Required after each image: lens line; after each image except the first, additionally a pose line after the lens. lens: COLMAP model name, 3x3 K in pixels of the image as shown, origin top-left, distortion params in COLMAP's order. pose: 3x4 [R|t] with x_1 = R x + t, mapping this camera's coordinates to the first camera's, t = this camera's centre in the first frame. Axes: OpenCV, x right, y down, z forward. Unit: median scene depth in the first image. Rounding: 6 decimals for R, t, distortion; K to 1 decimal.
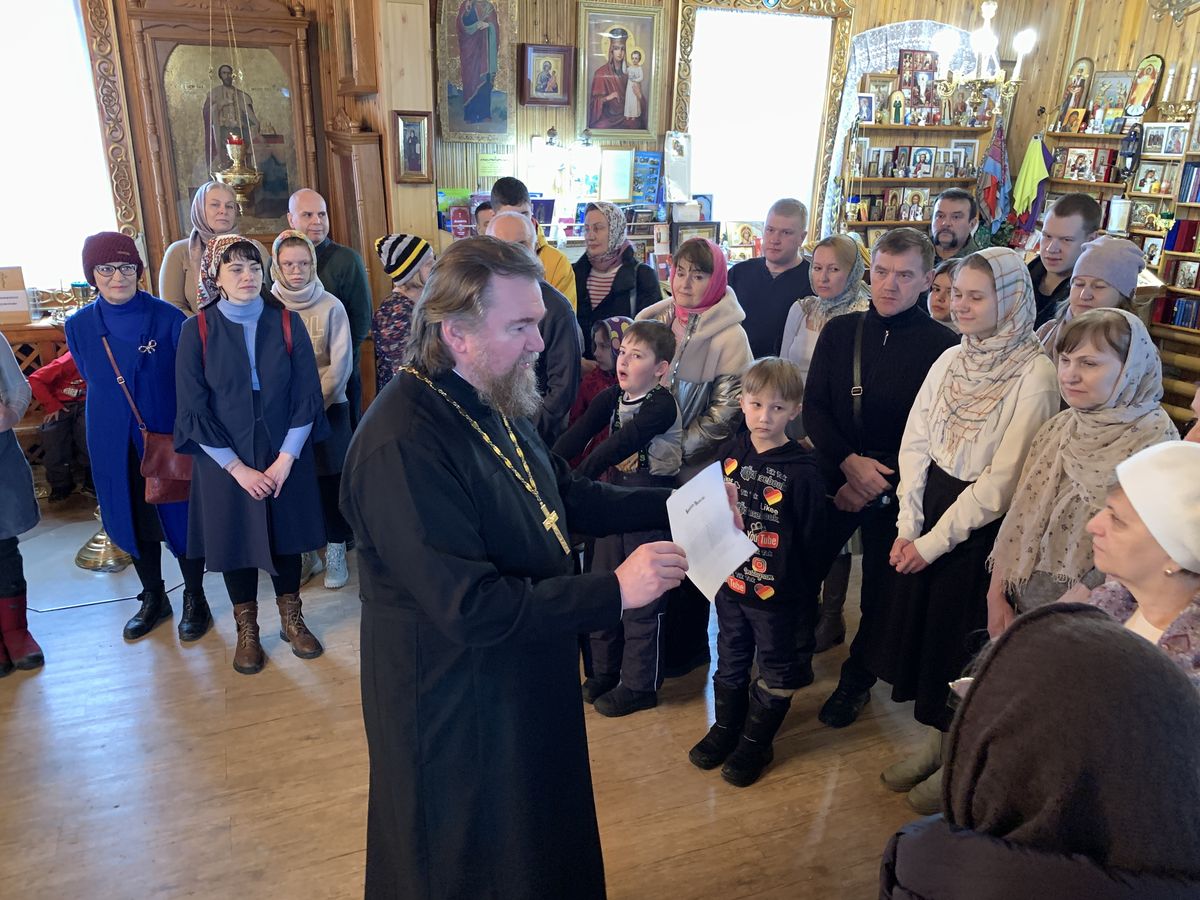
lens RADIAL K [[910.2, 0, 598.5], [0, 910.2, 455.5], [0, 0, 1]] dist [-0.000116, 0.001432]
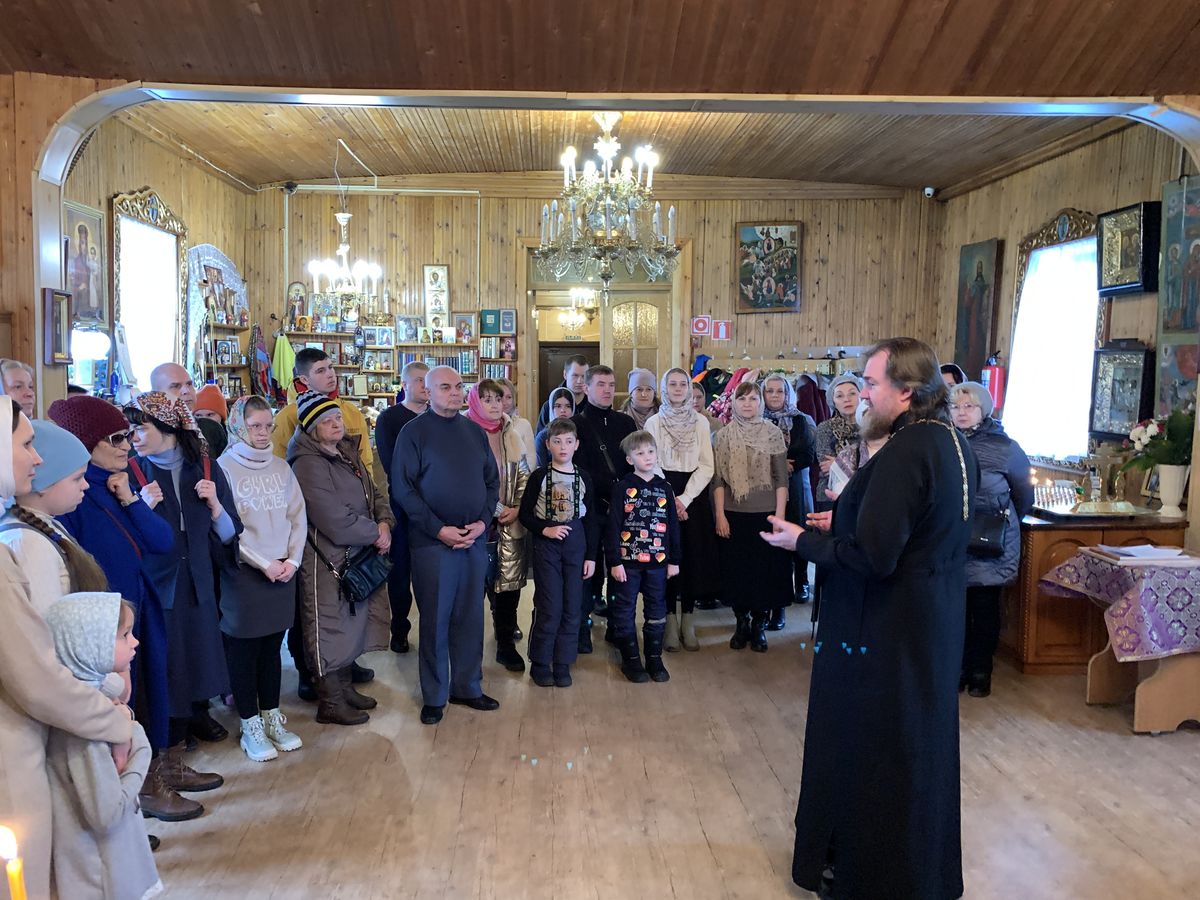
lens RADIAL K [[910.2, 0, 597.2], [0, 910.2, 445.4], [0, 0, 1]] dist [-0.000116, 0.001432]
pose [[0.315690, -0.098655, 0.943720, -0.722218], [0.313996, 0.949407, -0.005787, -0.043537], [-0.895403, 0.298151, 0.330696, 0.202684]]
